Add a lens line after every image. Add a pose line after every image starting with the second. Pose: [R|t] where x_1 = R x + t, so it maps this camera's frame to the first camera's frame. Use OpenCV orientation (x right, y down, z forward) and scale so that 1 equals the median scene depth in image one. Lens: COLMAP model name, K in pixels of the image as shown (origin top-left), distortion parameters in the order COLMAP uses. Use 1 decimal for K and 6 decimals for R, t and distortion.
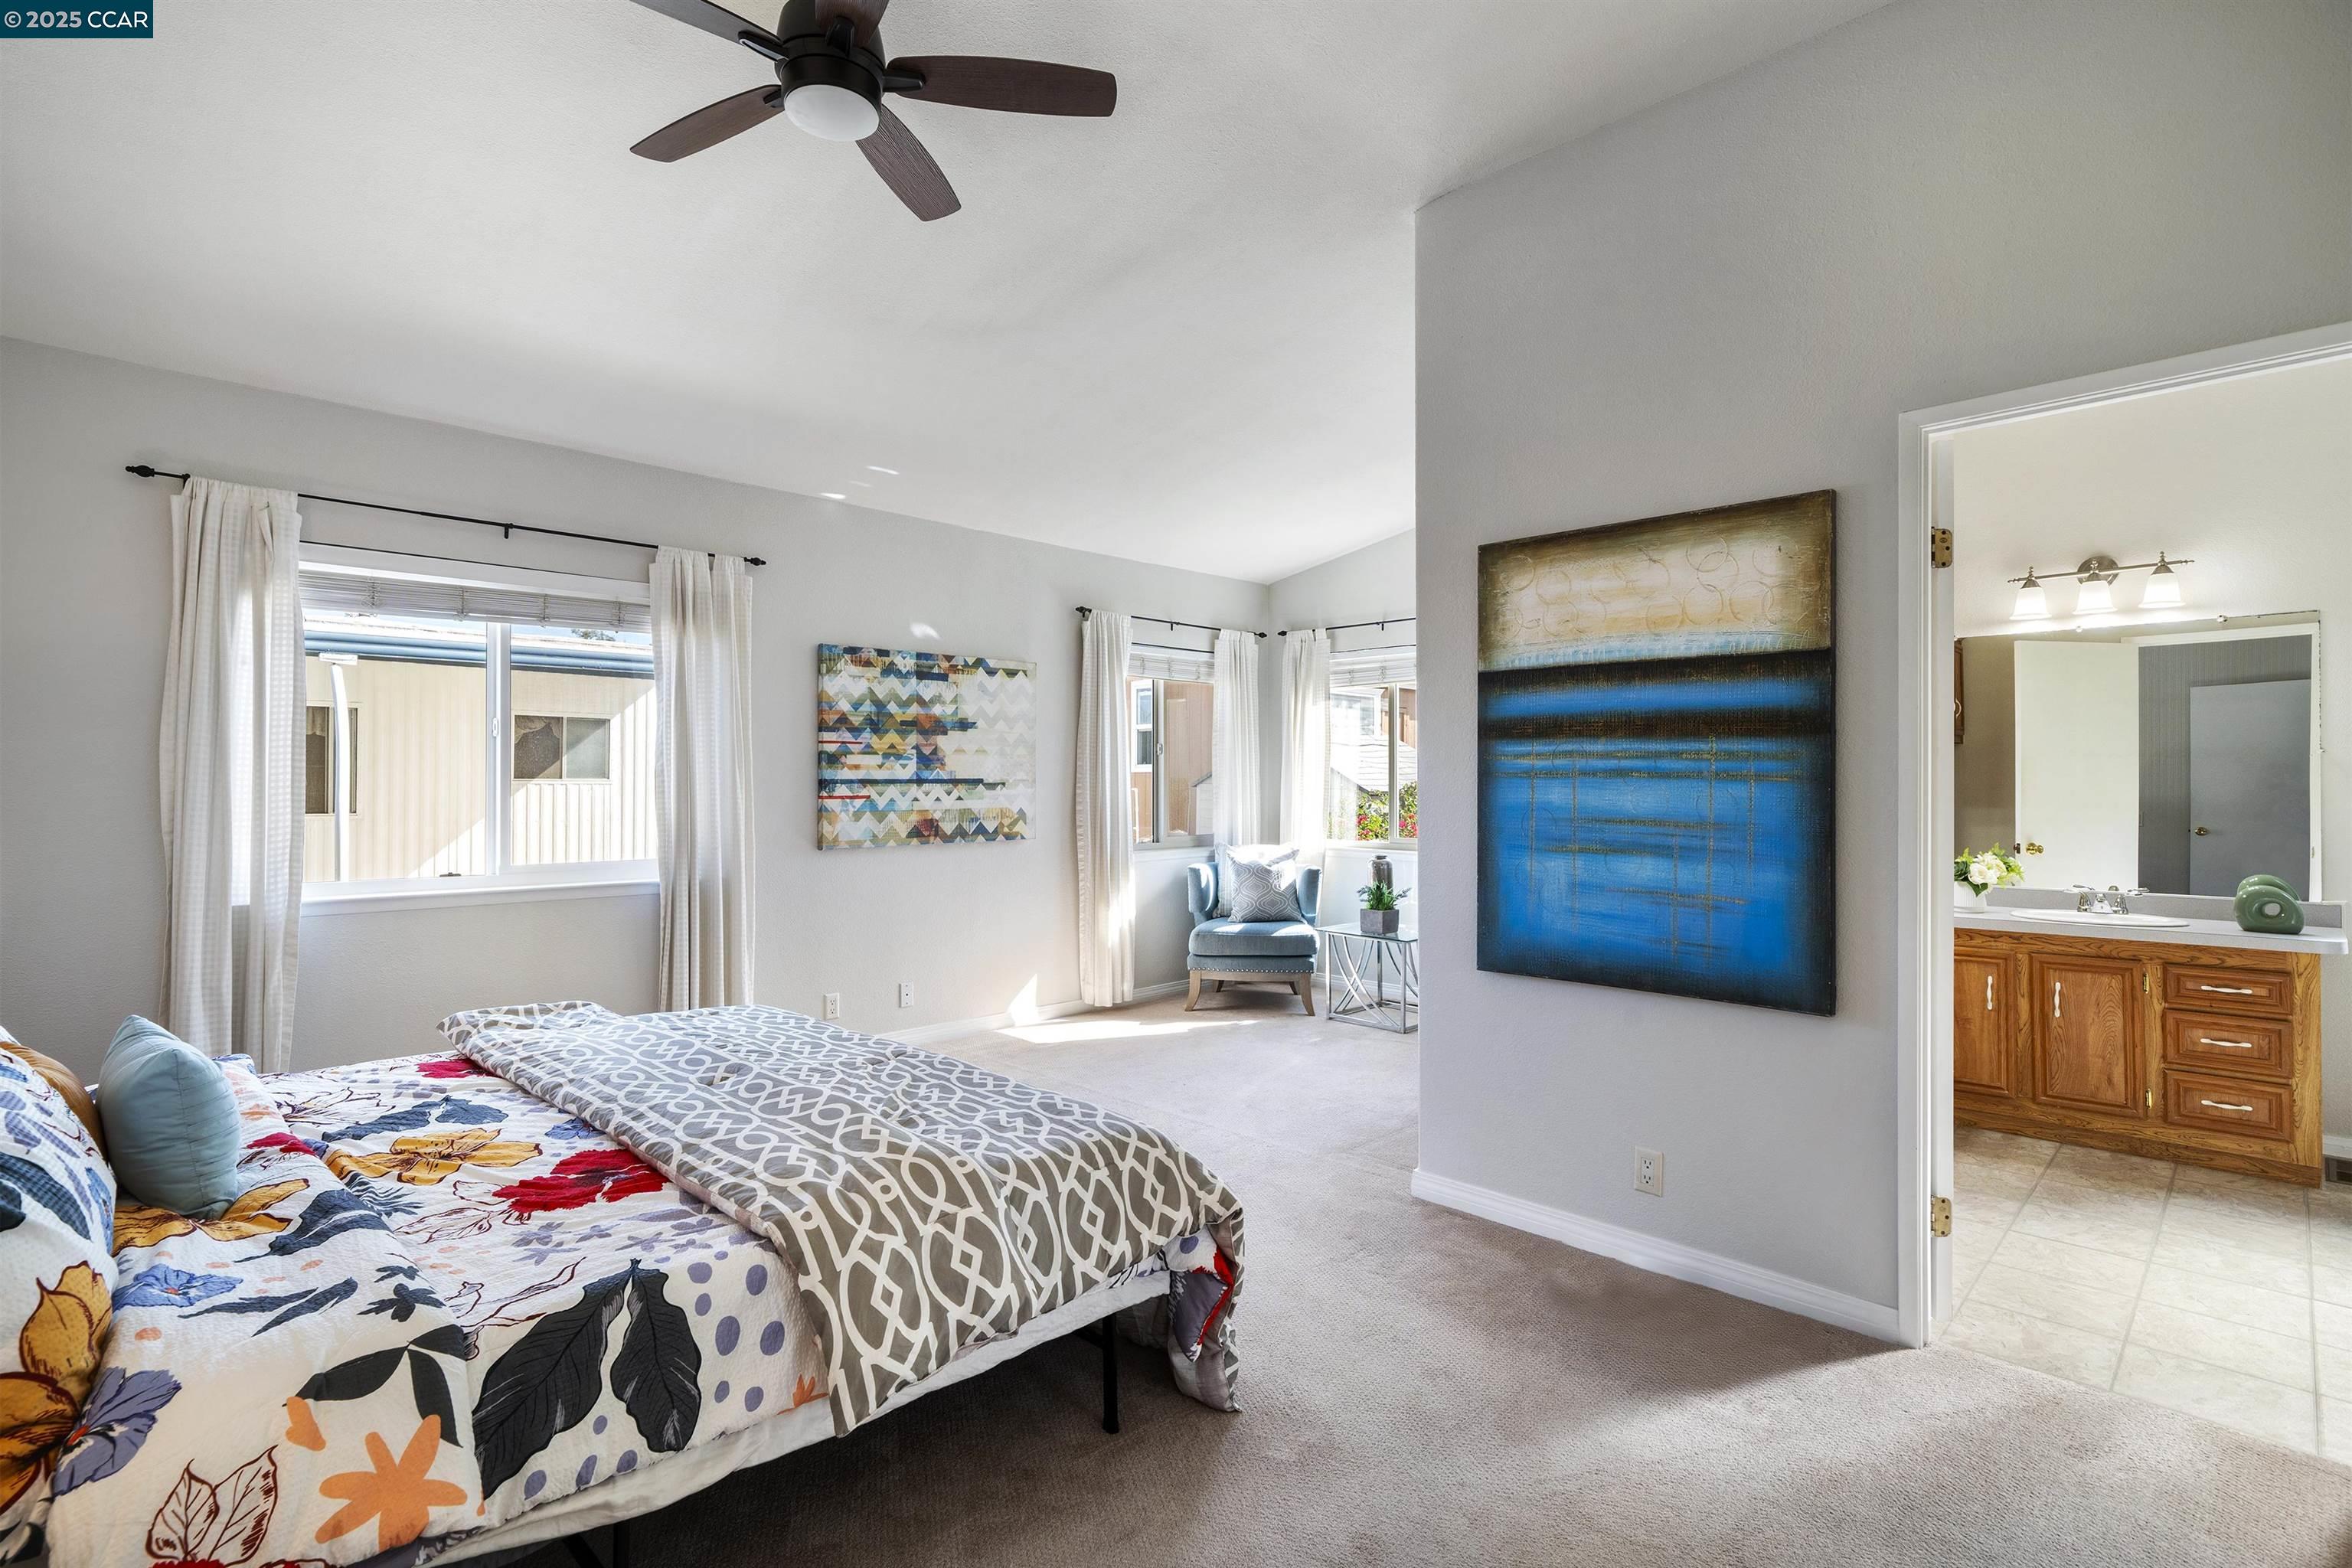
lens RADIAL K [[1117.2, 0, 1179.6], [0, 1117.2, 770.0], [0, 0, 1]] dist [0.001122, 0.000071]
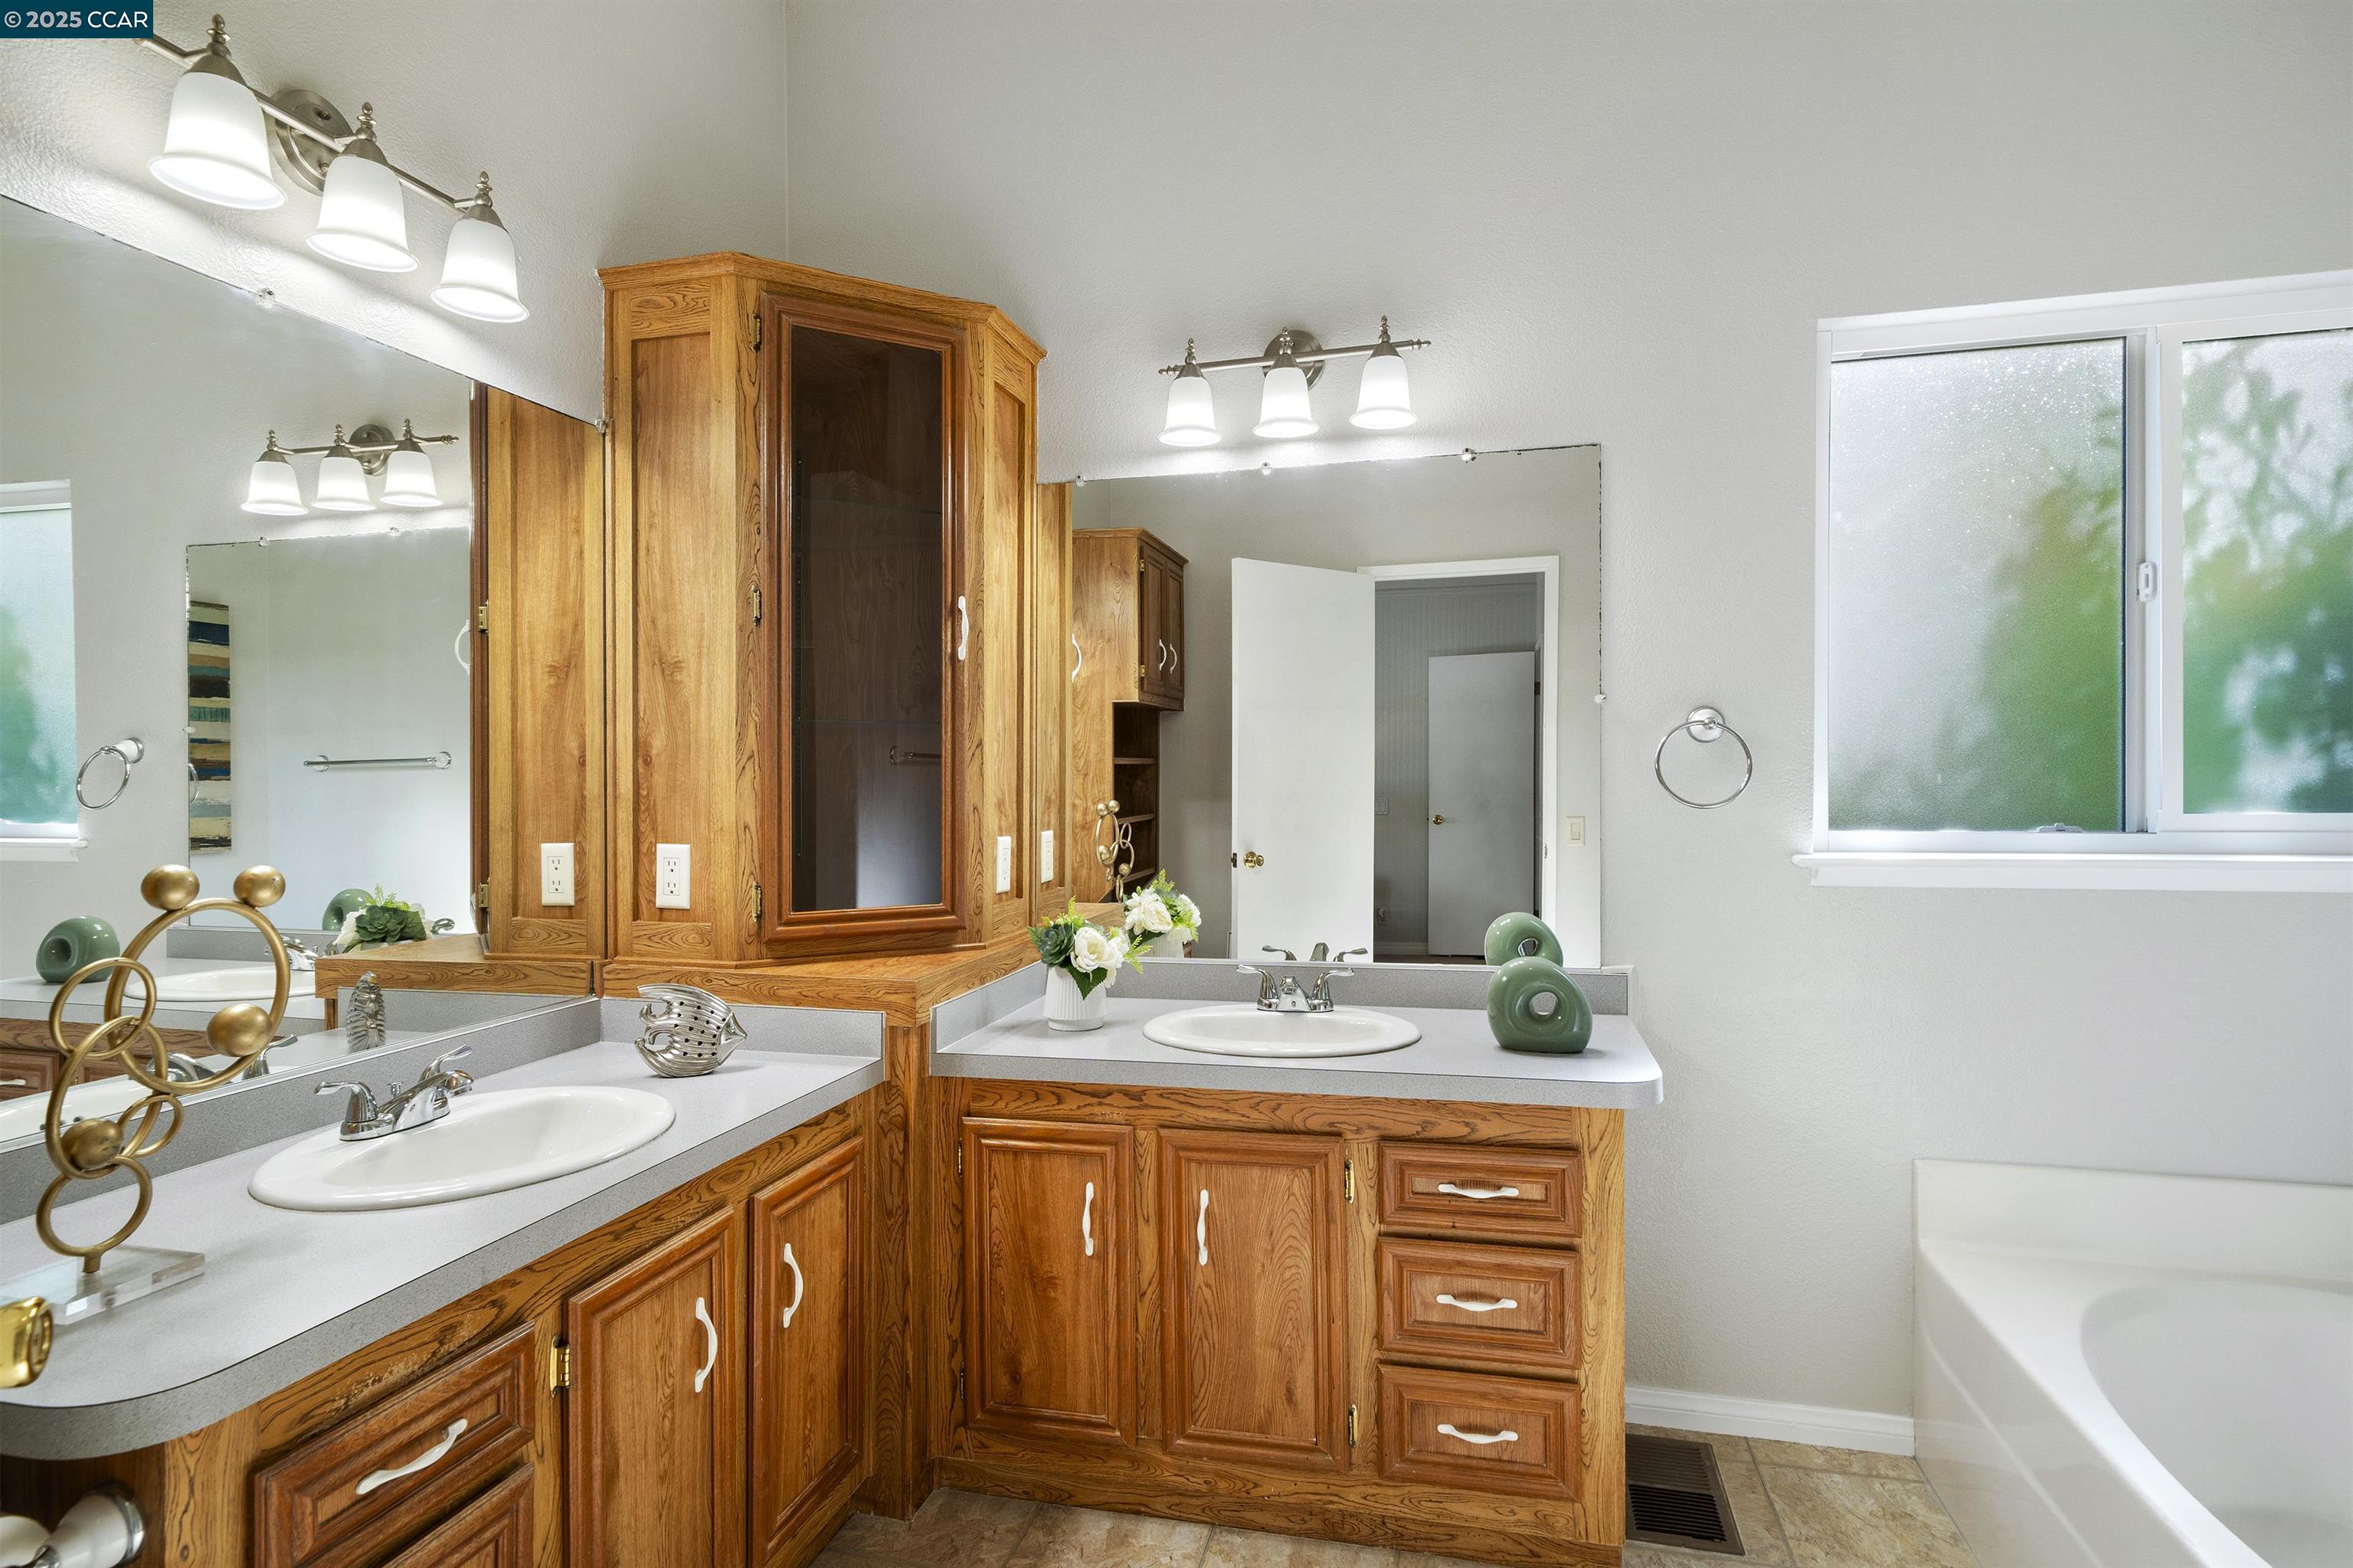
lens RADIAL K [[1189.6, 0, 1180.9], [0, 1189.6, 794.0], [0, 0, 1]] dist [0.000612, 0.000575]
pose [[0.863818, -0.019184, 0.503439, 0.545963], [0.004222, 0.999515, 0.030843, 0.011367], [-0.503787, -0.024518, 0.863480, 0.598742]]
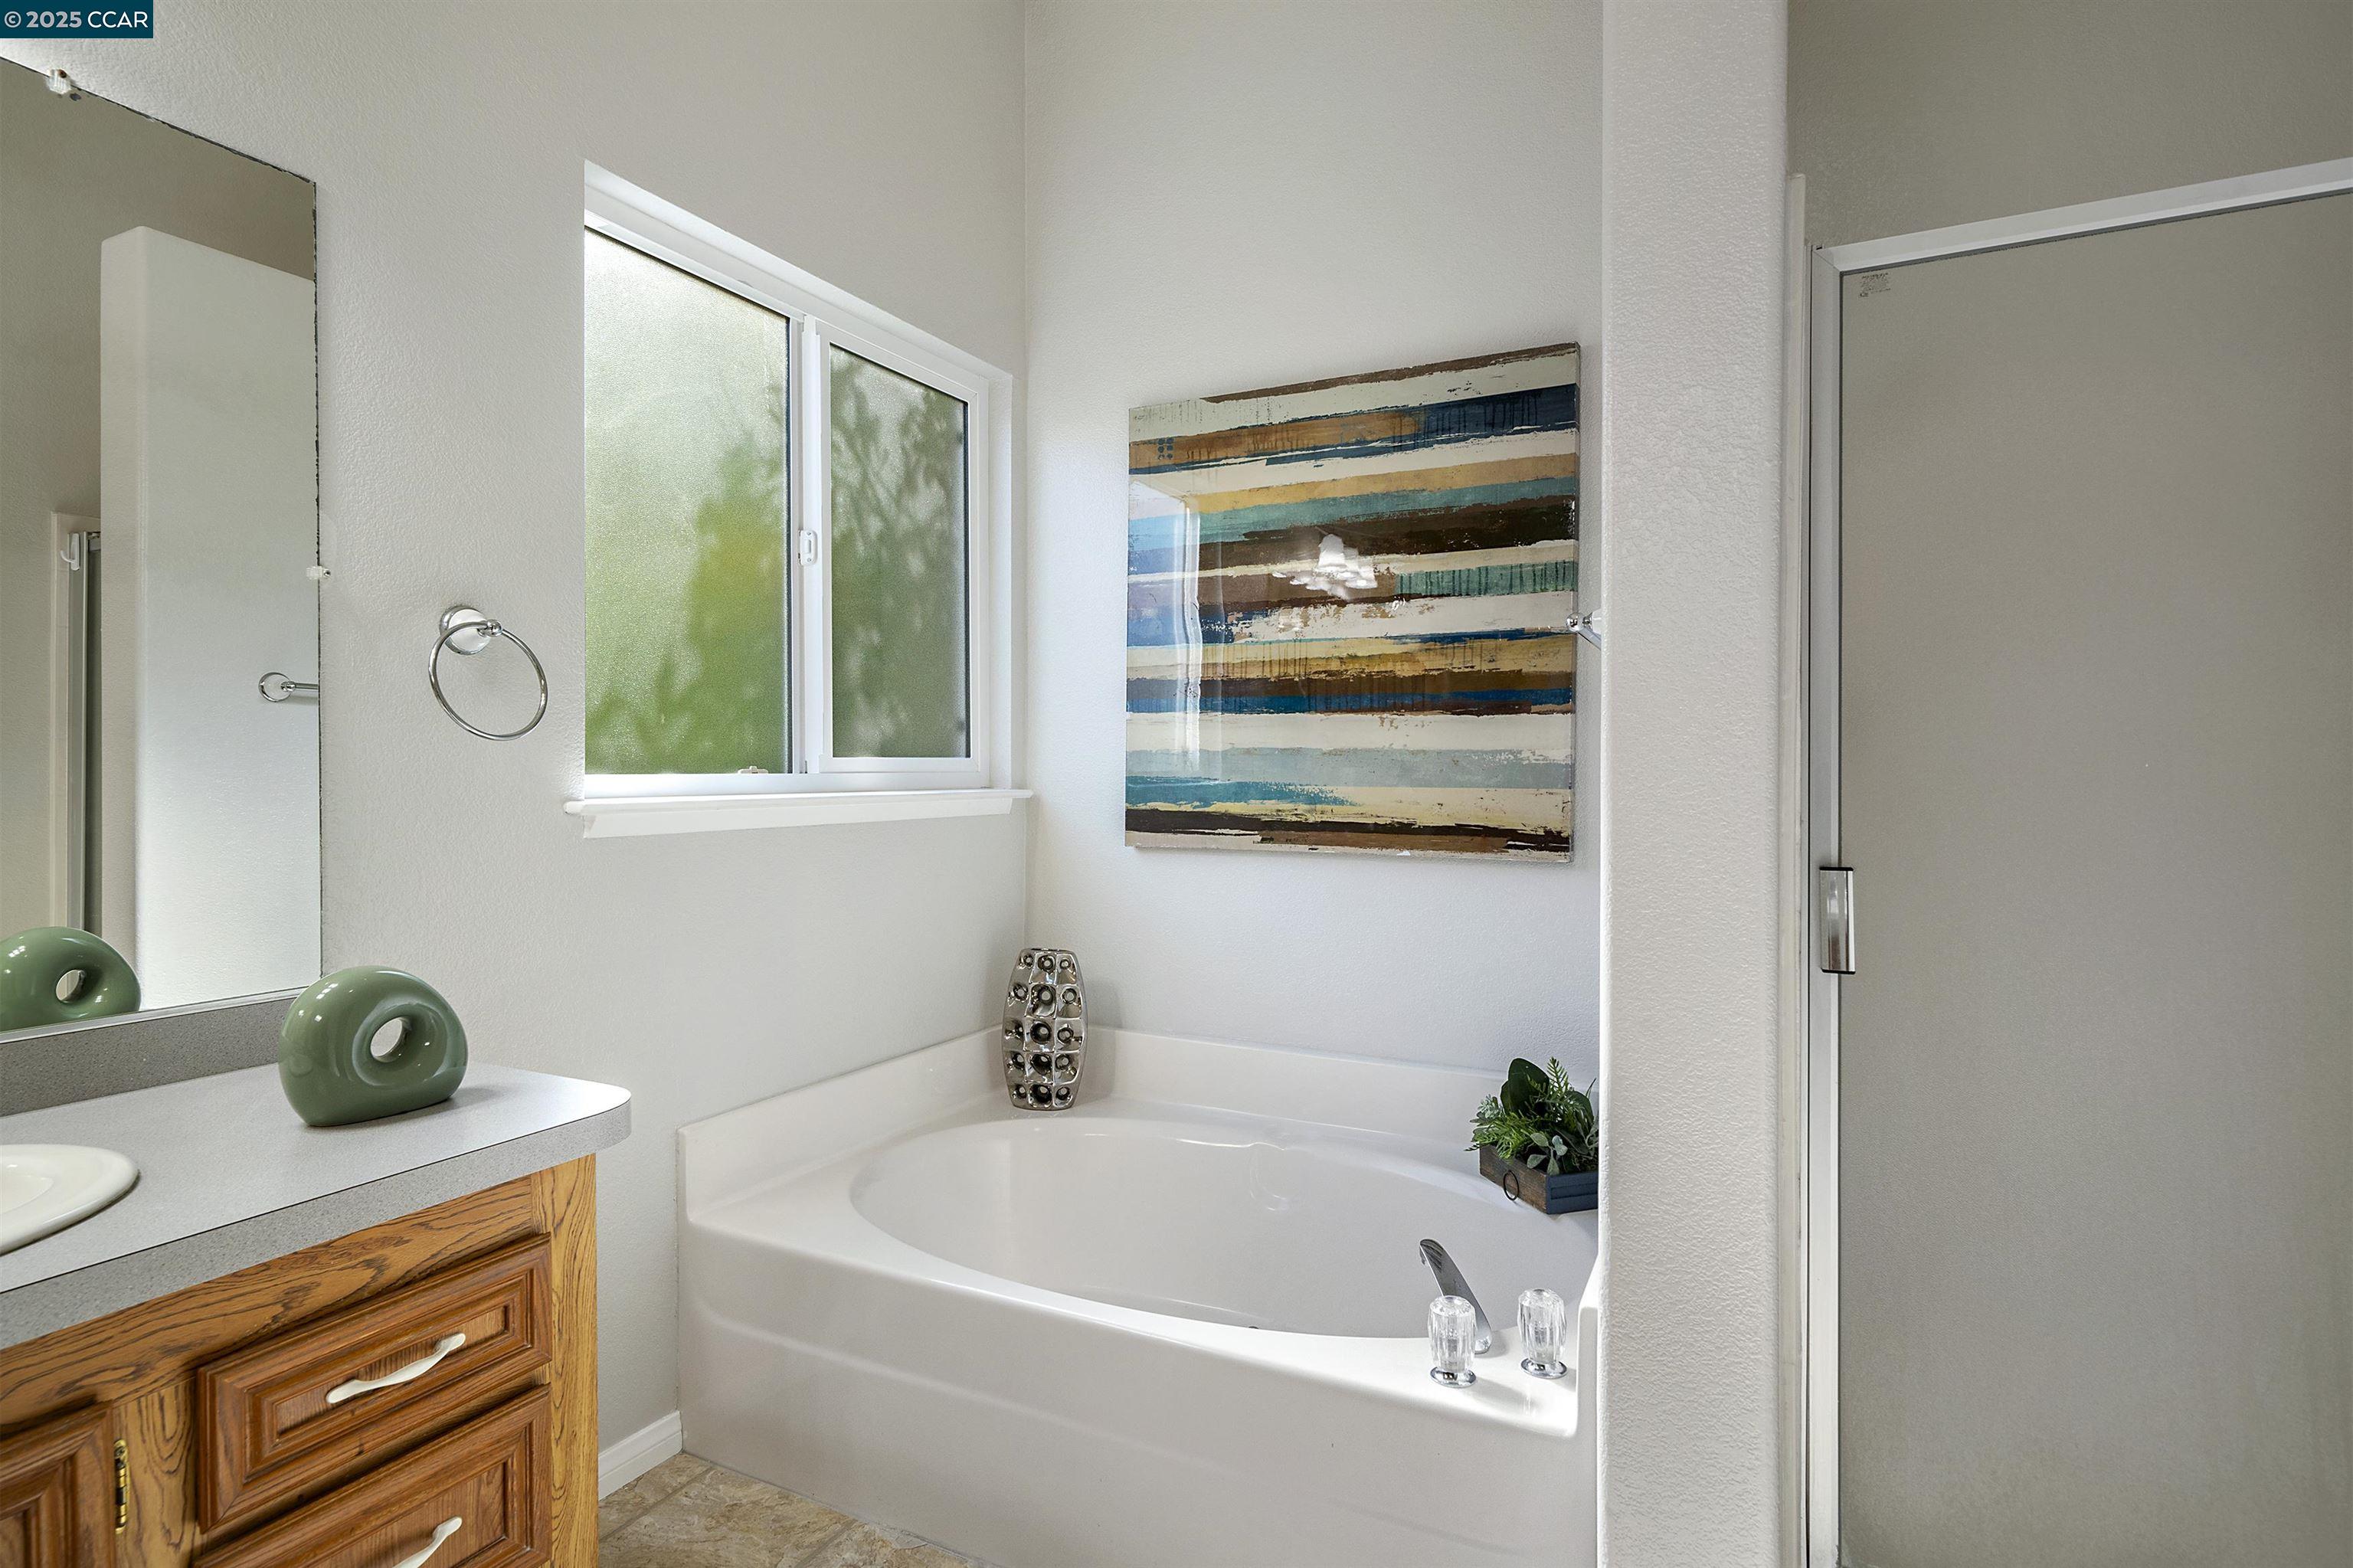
lens RADIAL K [[1187.3, 0, 1176.5], [0, 1187.3, 784.0], [0, 0, 1]] dist [-0.000723, -0.000004]
pose [[-0.303602, -0.018243, 0.952624, 0.569496], [-0.023271, 0.999660, 0.011727, 0.041922], [-0.952515, -0.018608, -0.303924, 0.862245]]
